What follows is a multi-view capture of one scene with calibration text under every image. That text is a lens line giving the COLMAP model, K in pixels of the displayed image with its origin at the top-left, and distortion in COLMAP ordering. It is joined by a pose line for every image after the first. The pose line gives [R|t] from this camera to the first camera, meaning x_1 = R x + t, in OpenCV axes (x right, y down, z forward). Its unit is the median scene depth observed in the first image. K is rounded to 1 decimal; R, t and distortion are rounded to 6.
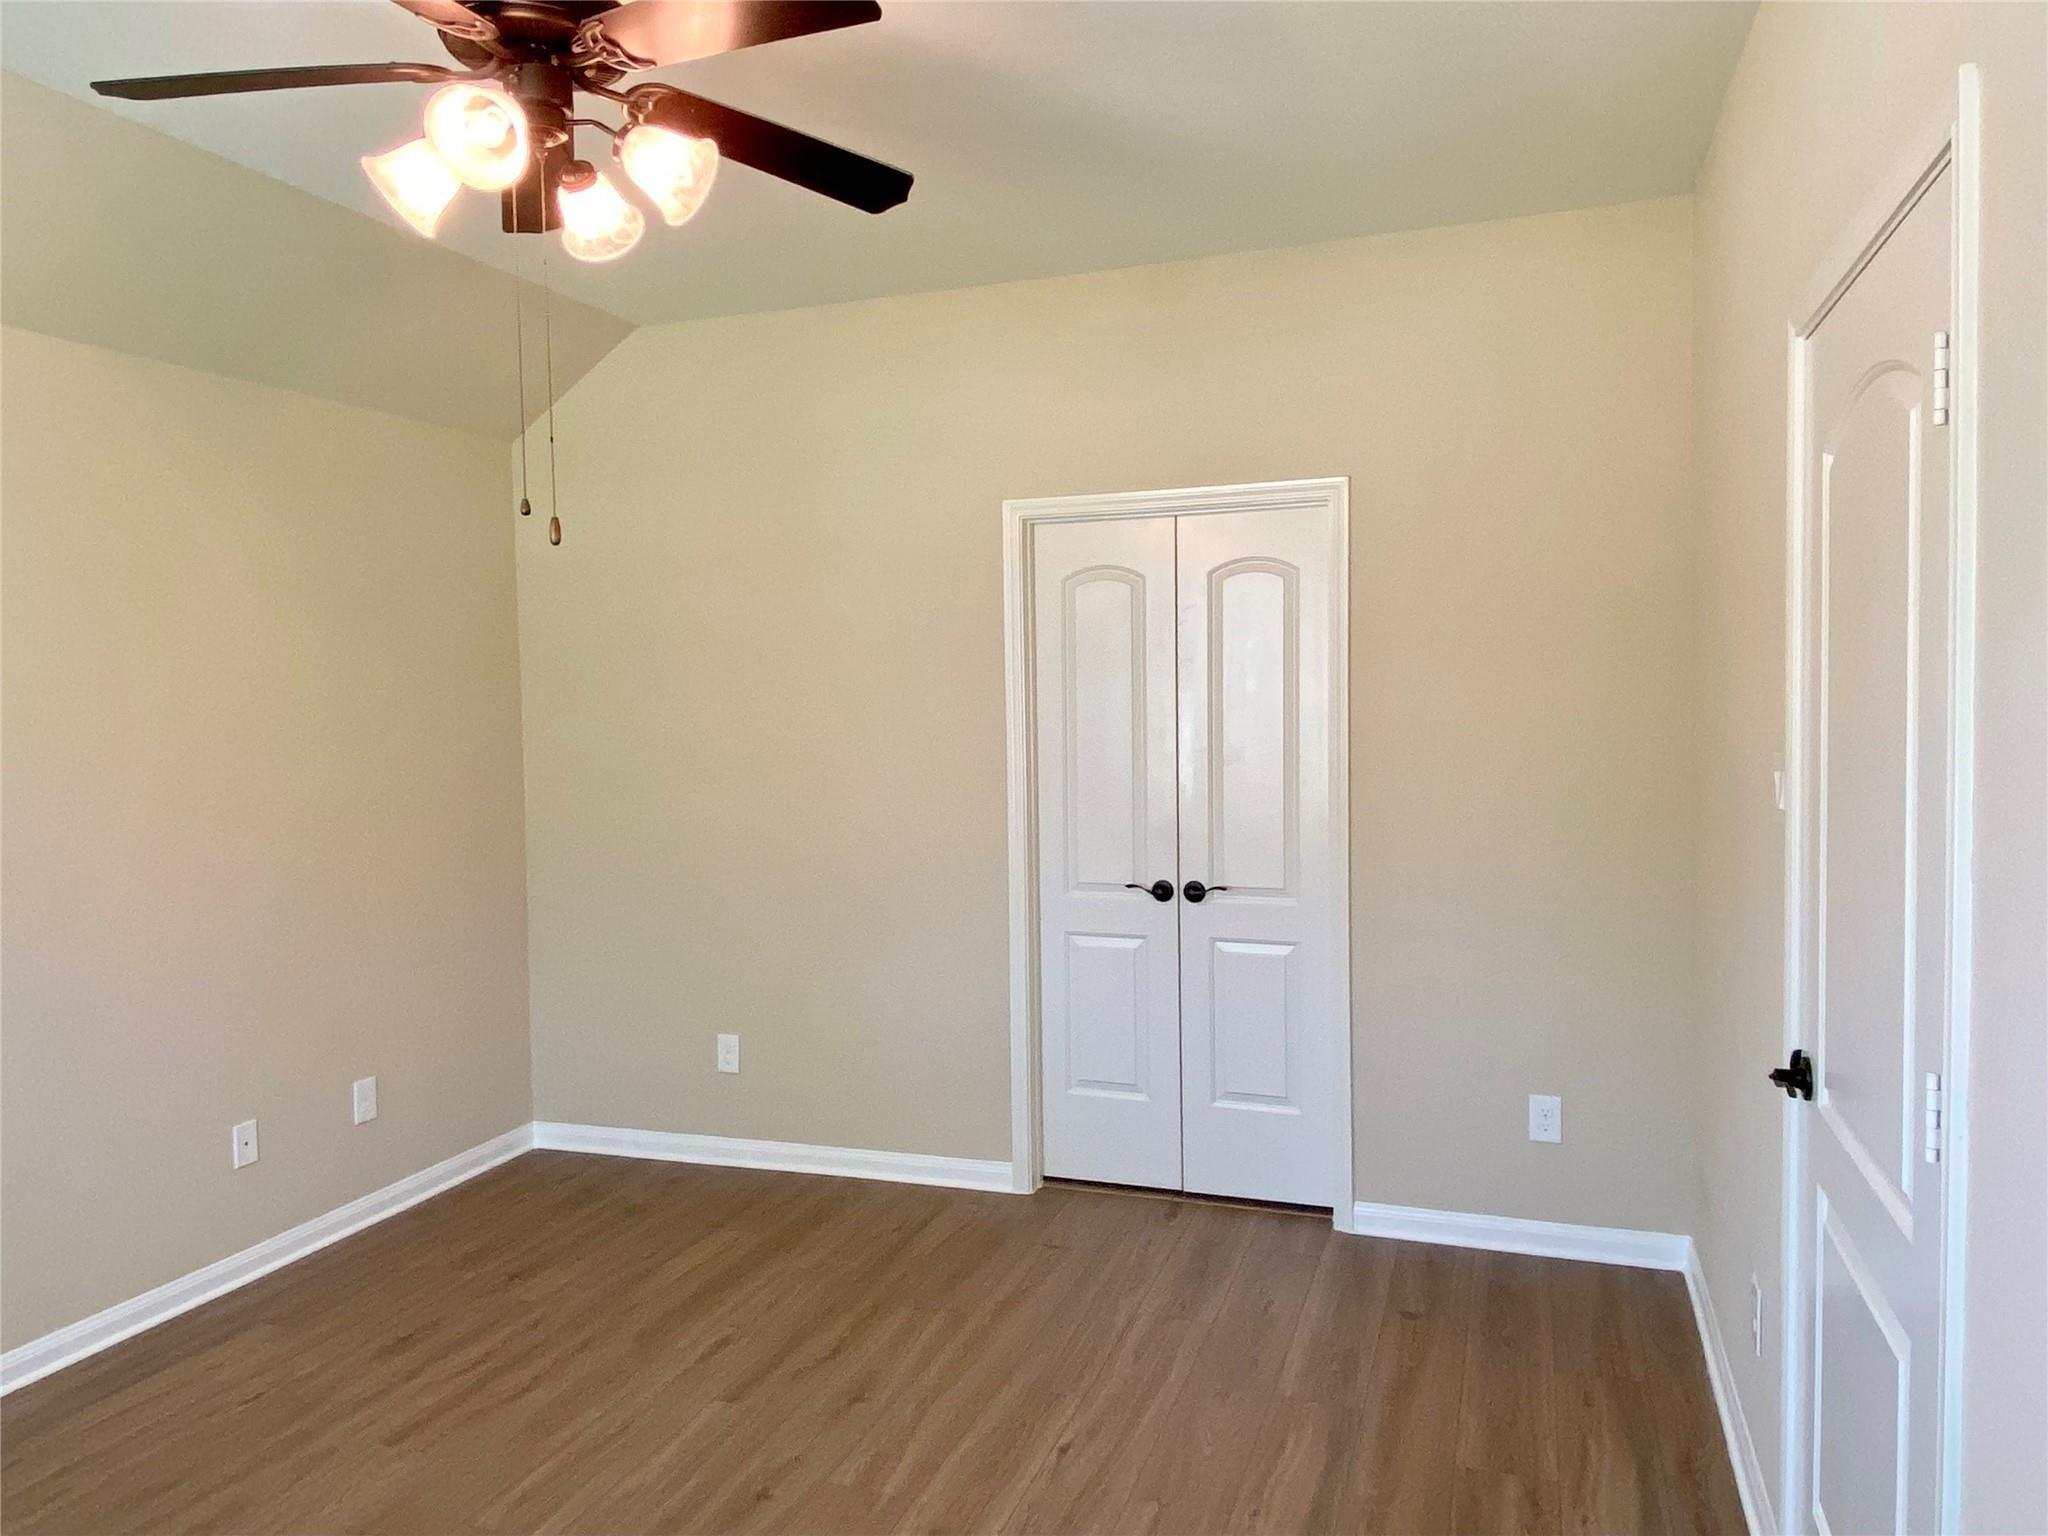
lens RADIAL K [[1438.5, 0, 1024.0], [0, 1438.5, 768.0], [0, 0, 1]] dist [0.180565, -0.003900]
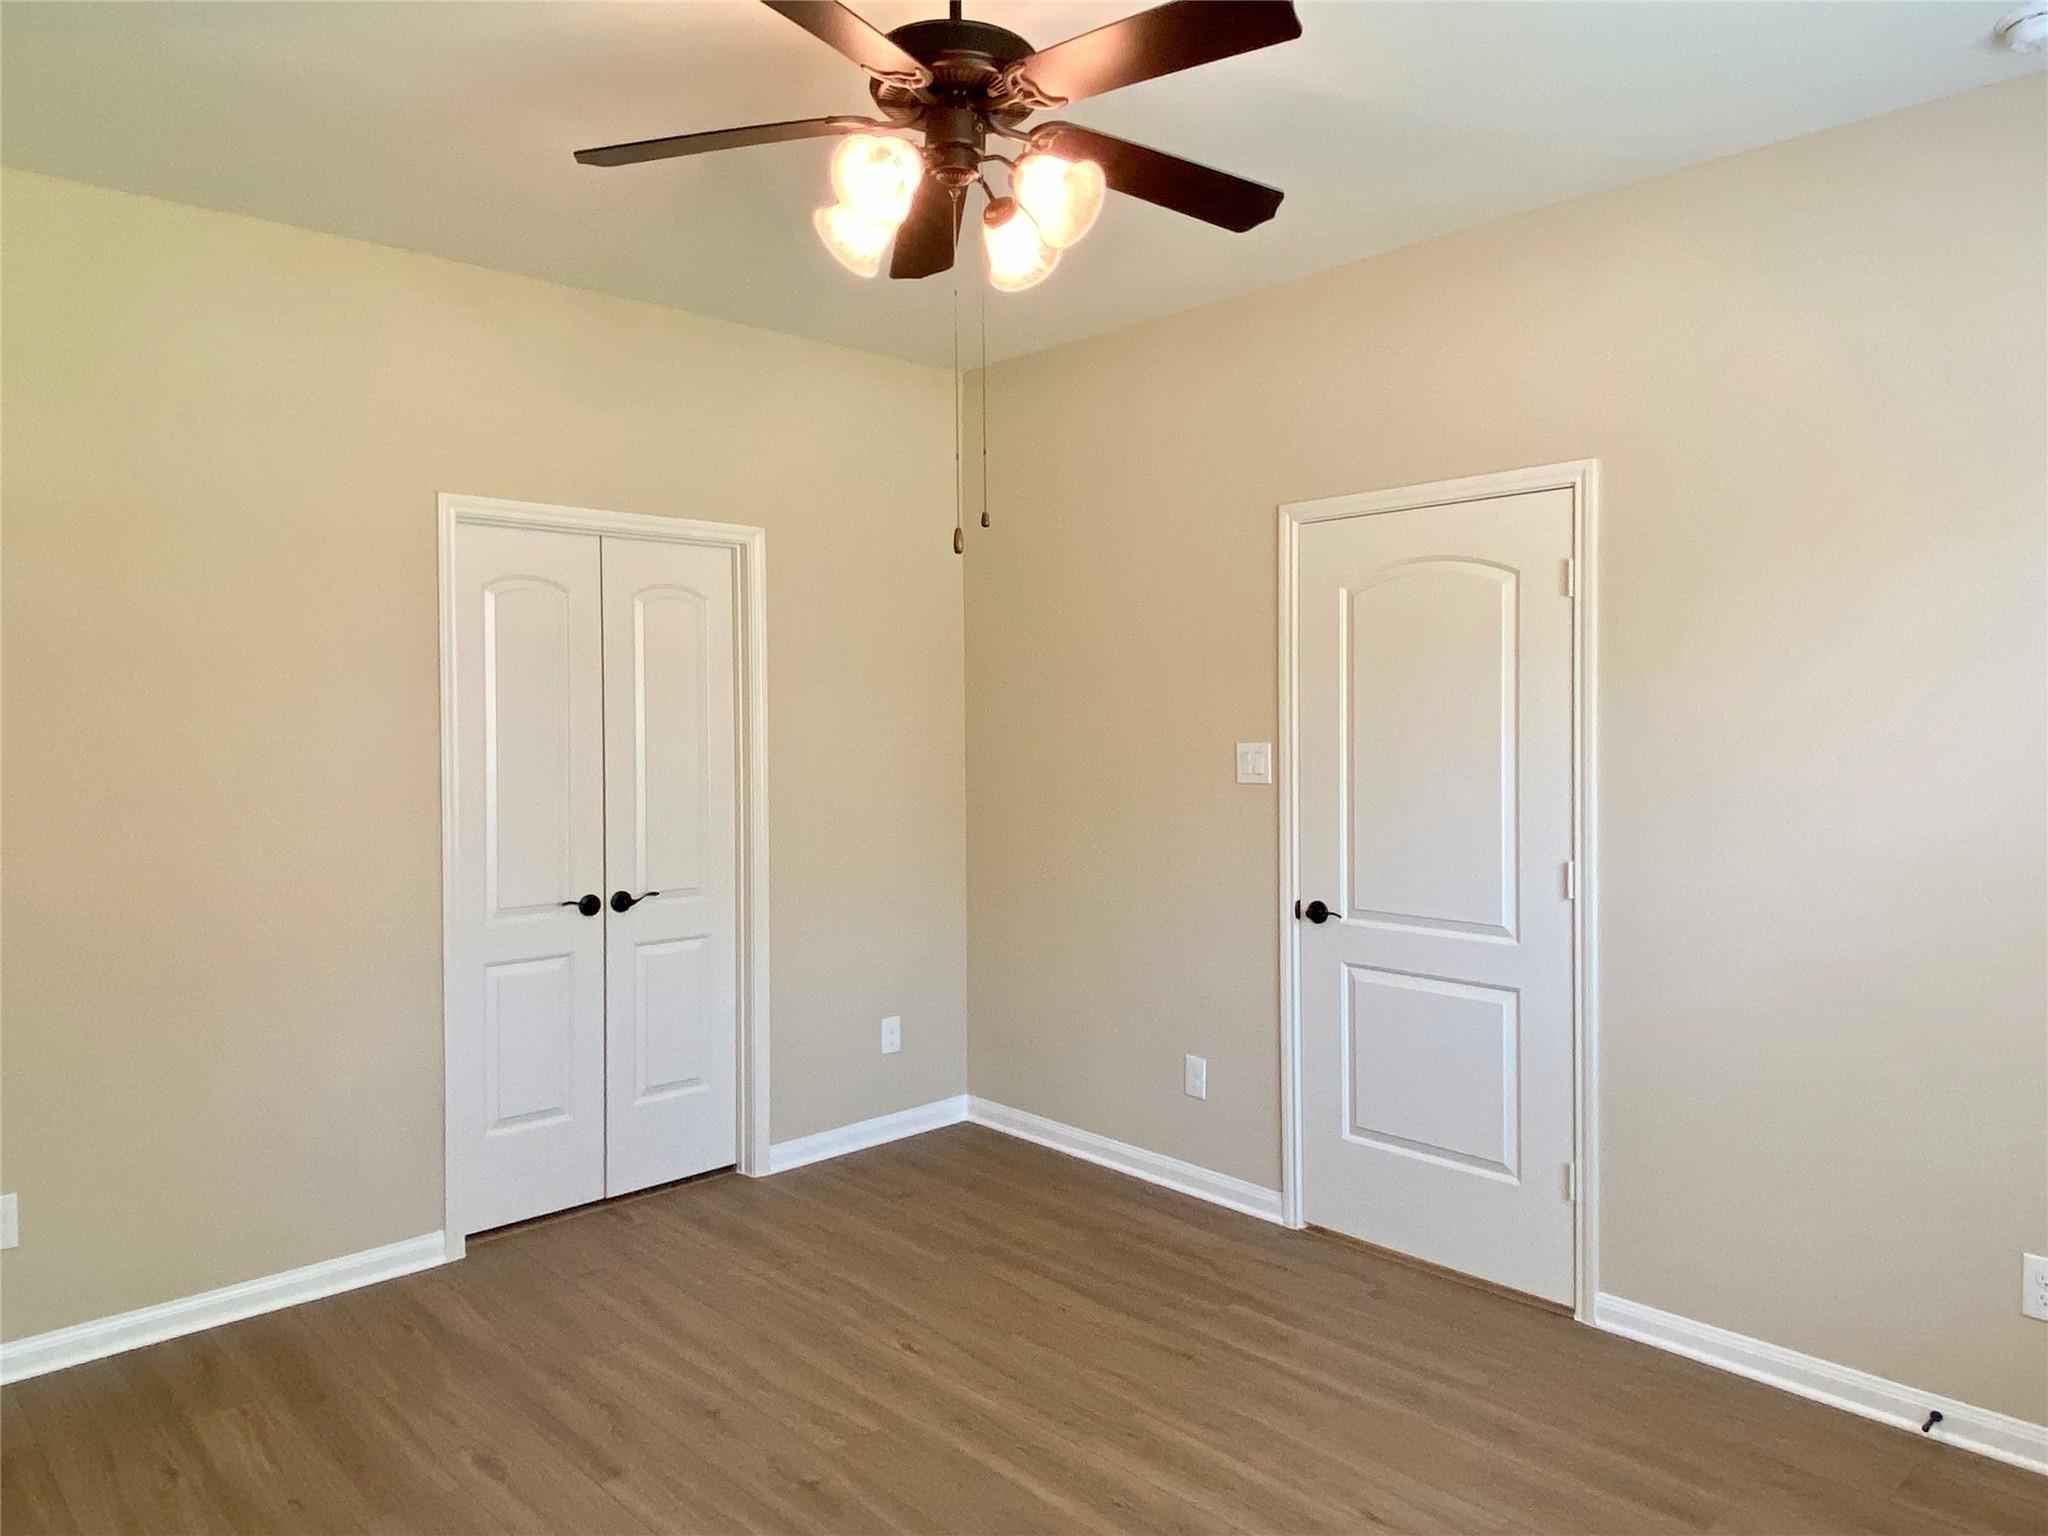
lens RADIAL K [[1438.5, 0, 1024.0], [0, 1438.5, 768.0], [0, 0, 1]] dist [0.180565, -0.003900]
pose [[0.484478, -0.020964, 0.874552, -0.686667], [0.041900, 0.999122, 0.000739, 0.001635], [-0.873799, 0.036286, 0.484931, 0.249645]]
